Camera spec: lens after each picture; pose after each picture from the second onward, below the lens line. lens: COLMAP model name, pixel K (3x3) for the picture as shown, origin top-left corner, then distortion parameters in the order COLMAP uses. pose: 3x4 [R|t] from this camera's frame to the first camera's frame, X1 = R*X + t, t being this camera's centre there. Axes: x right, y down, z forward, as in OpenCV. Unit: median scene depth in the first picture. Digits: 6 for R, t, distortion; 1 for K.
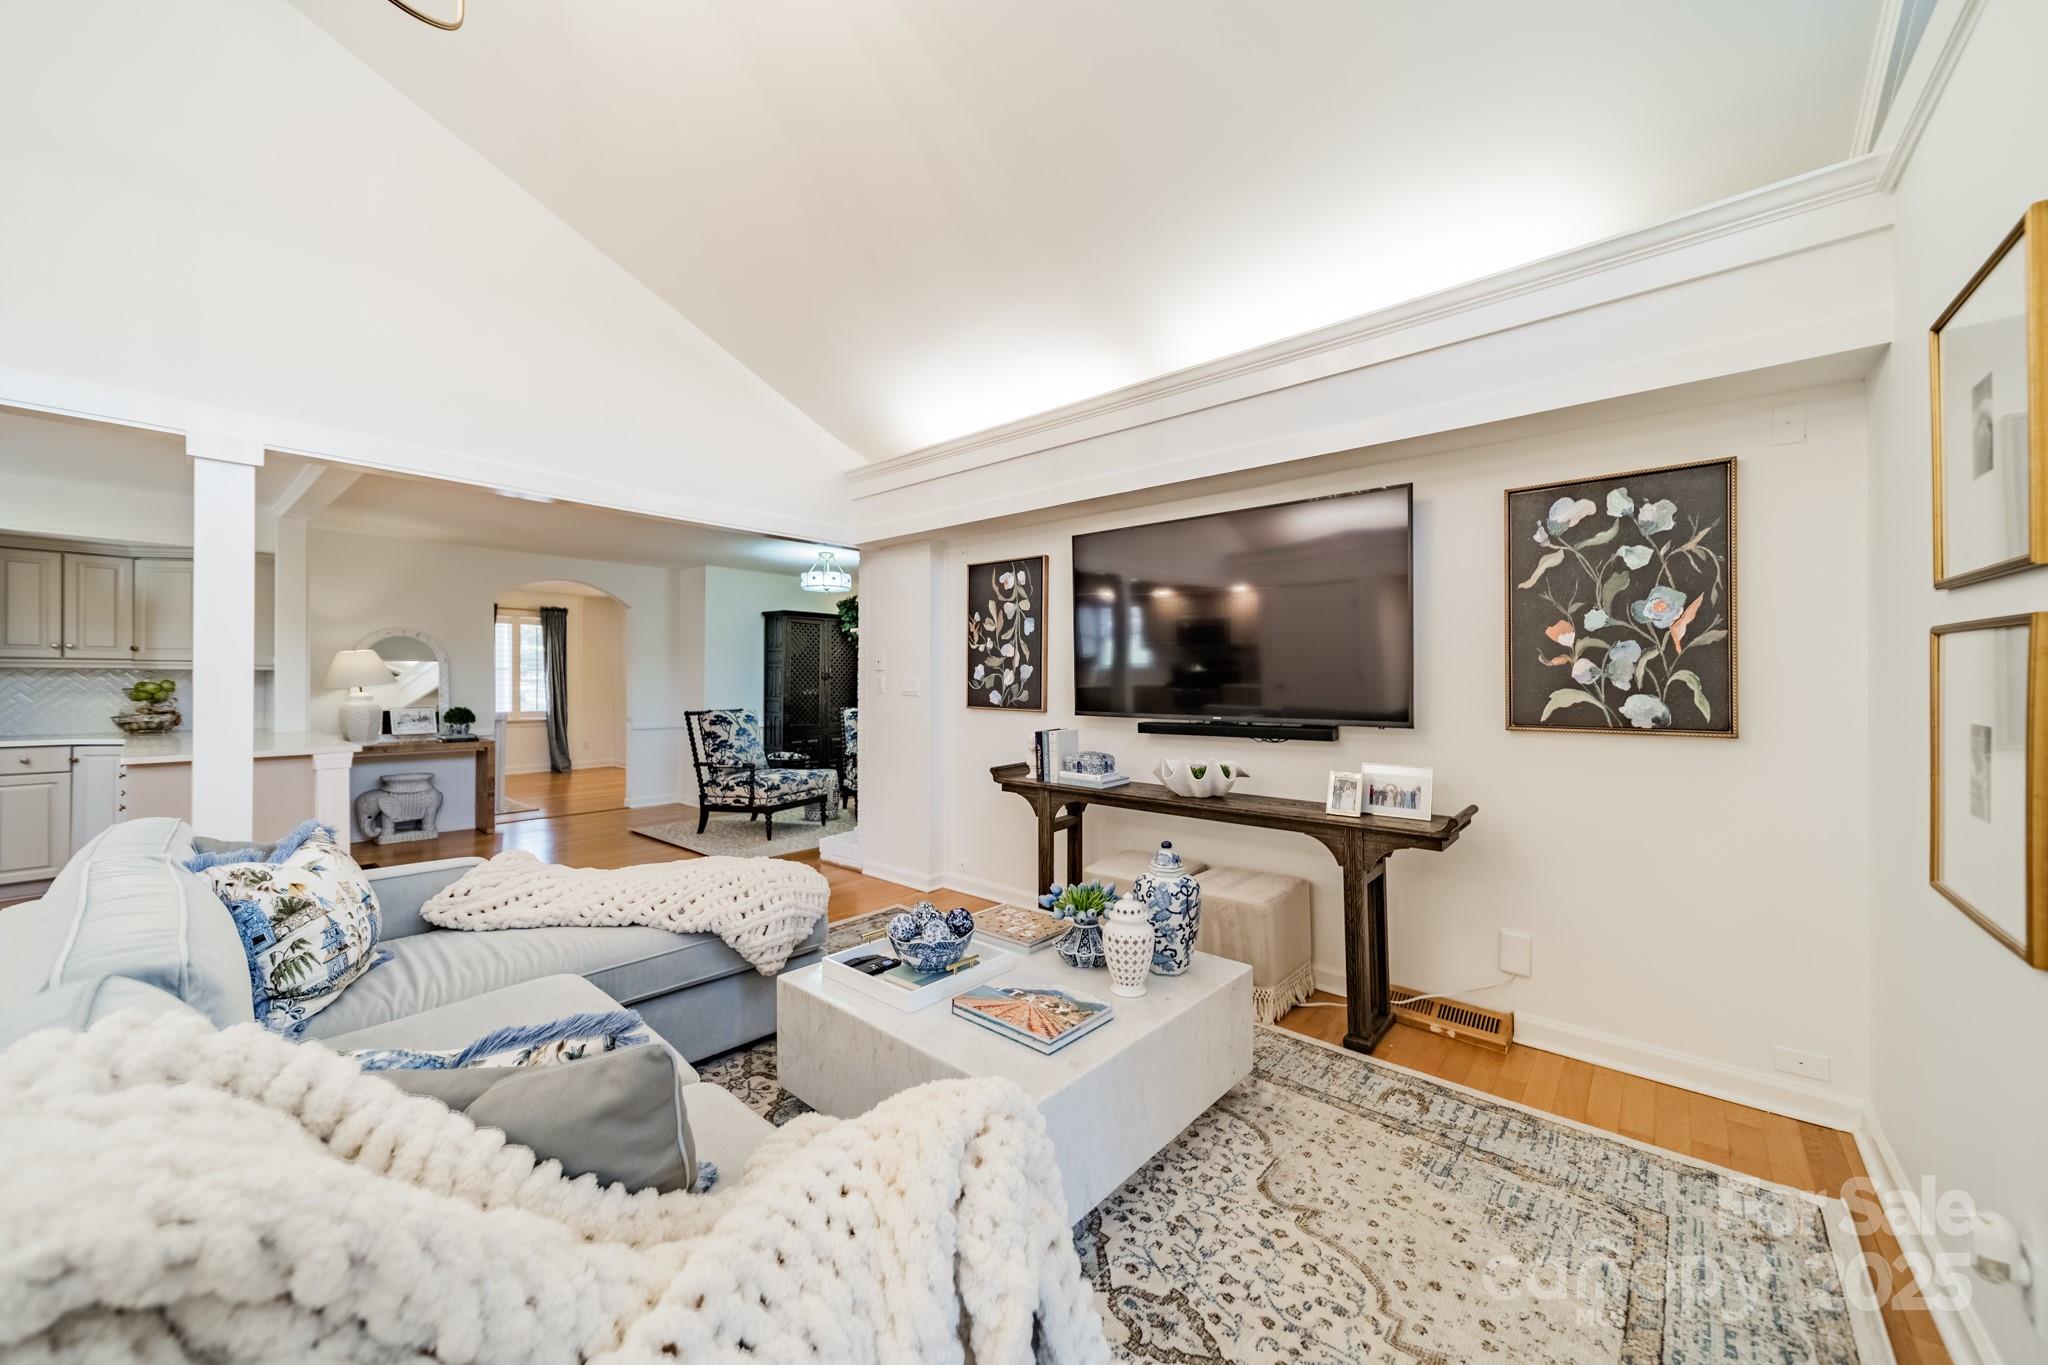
lens RADIAL K [[741.9, 0, 1028.6], [0, 741.9, 676.4], [0, 0, 1]] dist [0.005848, 0.000097]
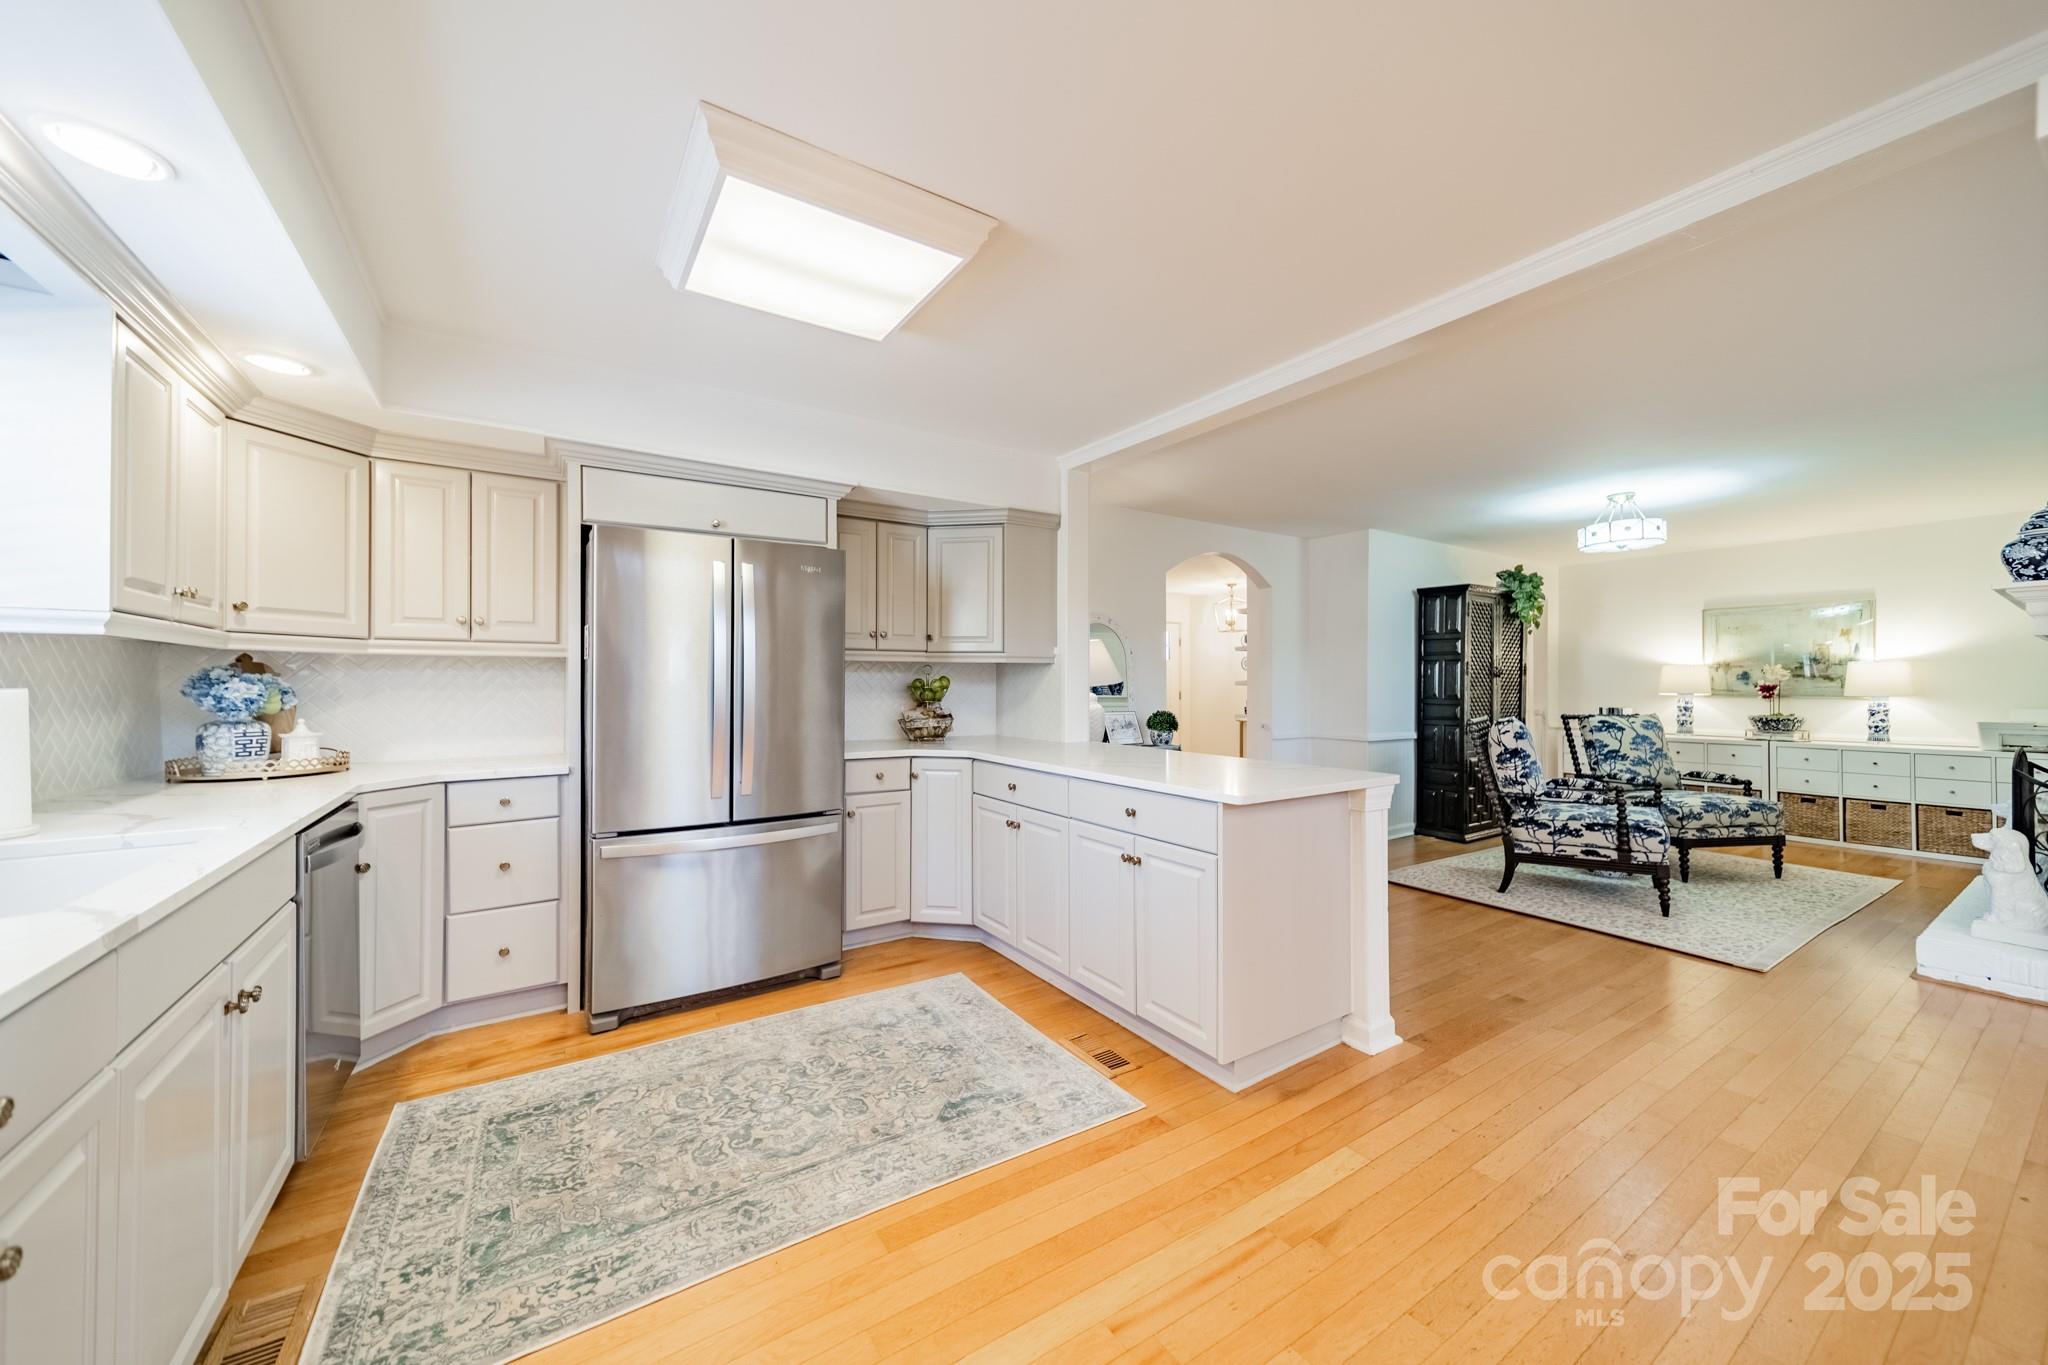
lens RADIAL K [[749.2, 0, 1041.7], [0, 749.2, 680.0], [0, 0, 1]] dist [0.008301, 0.000014]
pose [[0.962102, -0.002301, -0.272680, -0.881761], [0.002972, 0.999993, 0.002048, 0.008377], [0.272673, -0.002781, 0.962103, 0.252766]]
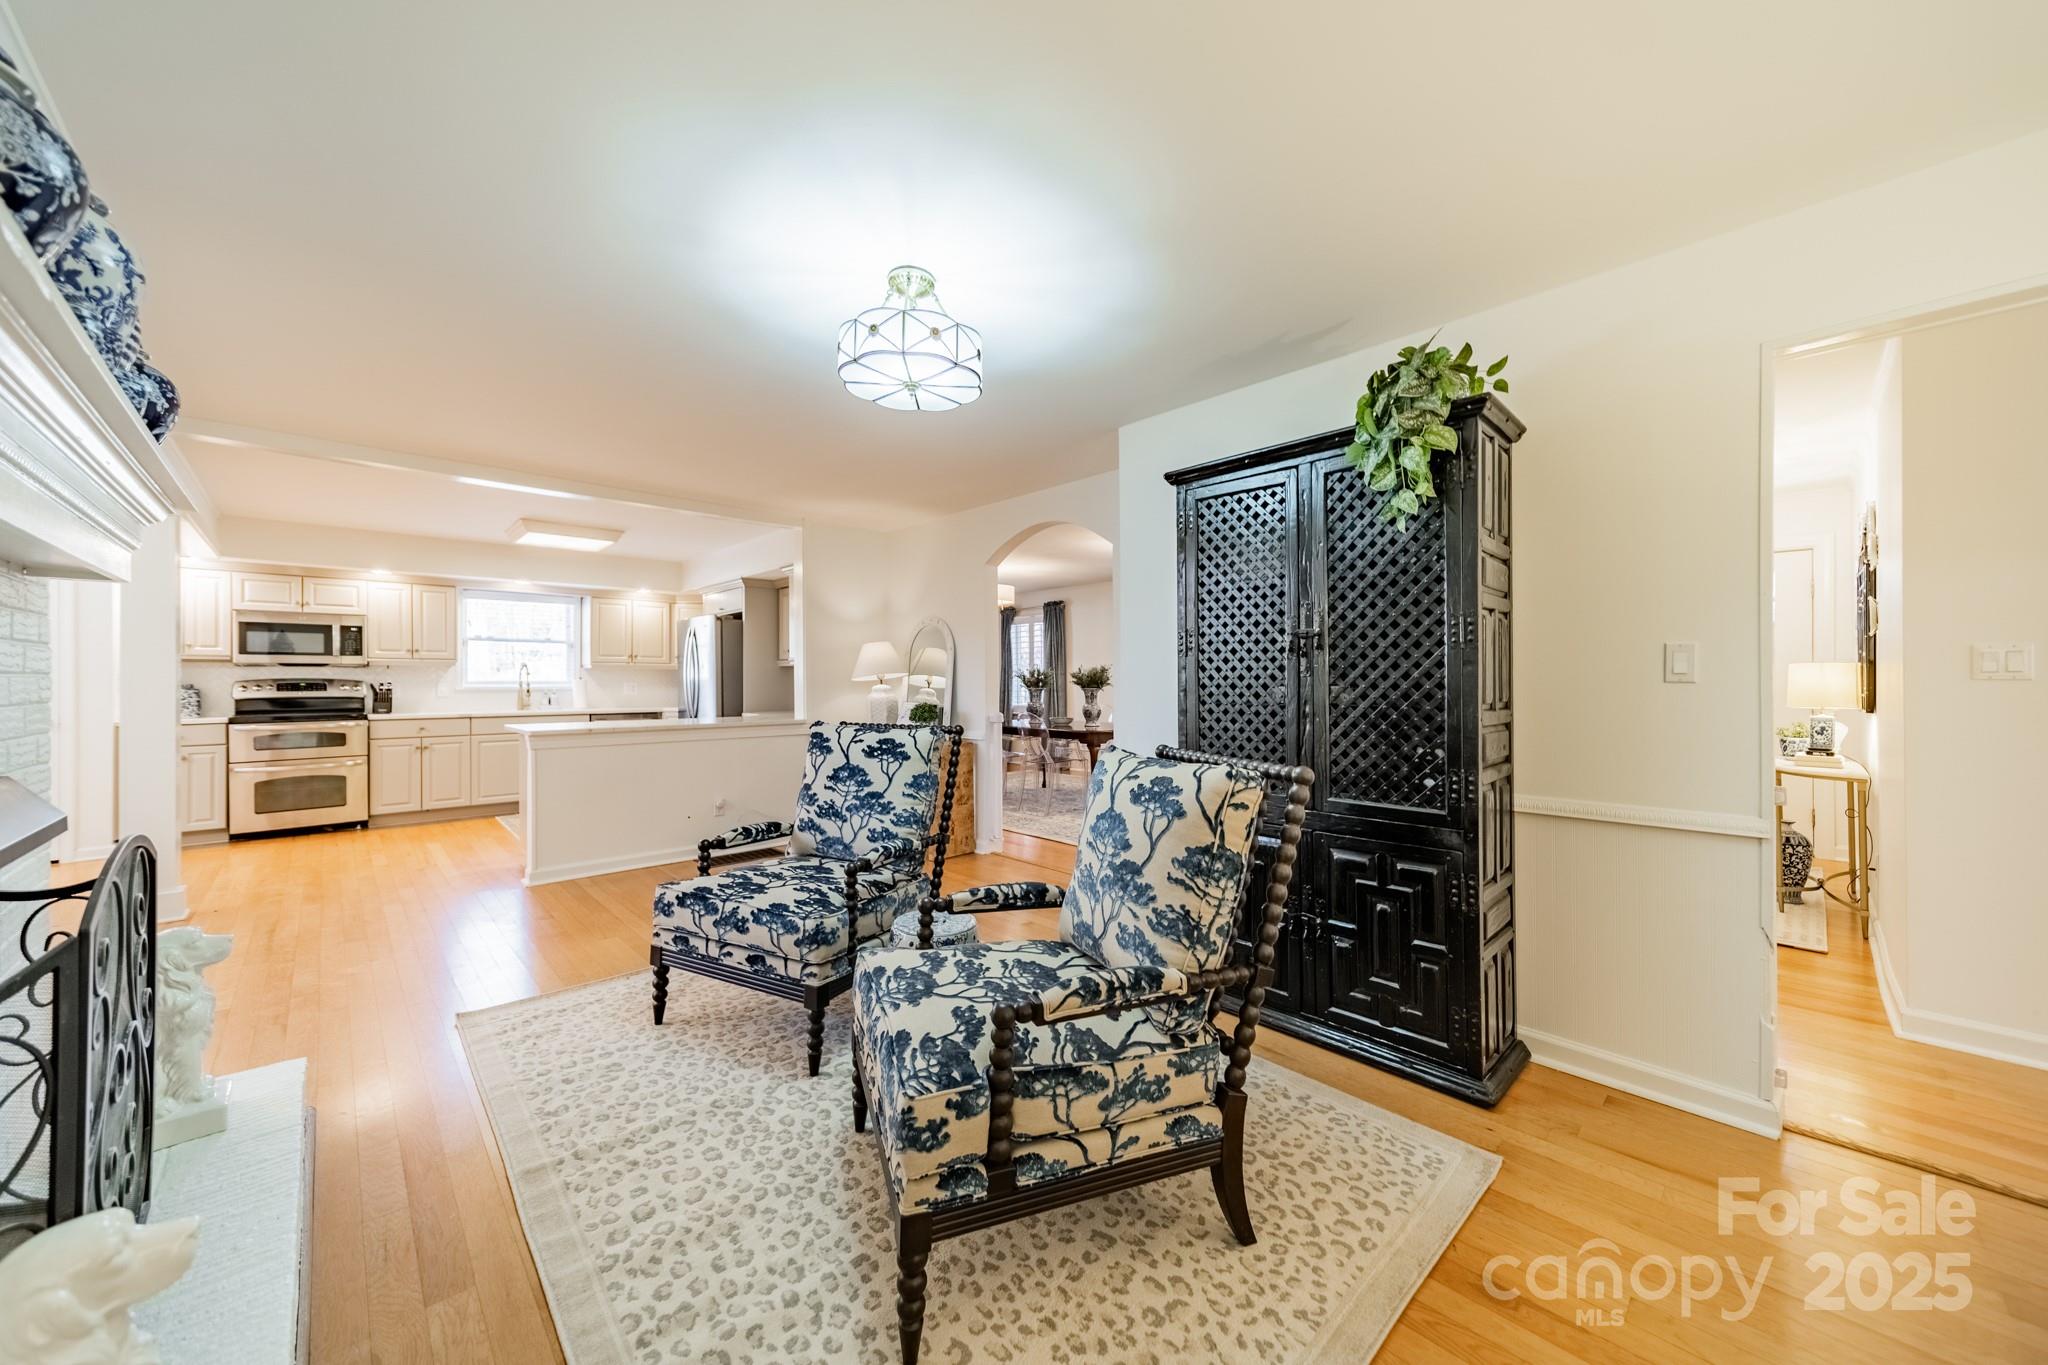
lens RADIAL K [[738.3, 0, 1026.1], [0, 738.3, 677.4], [0, 0, 1]] dist [0.006795, 0.000150]
pose [[-0.110756, -0.006573, -0.993826, 0.081937], [0.007164, 0.999947, -0.007412, 0.025680], [0.993822, -0.007941, -0.110703, 1.593953]]
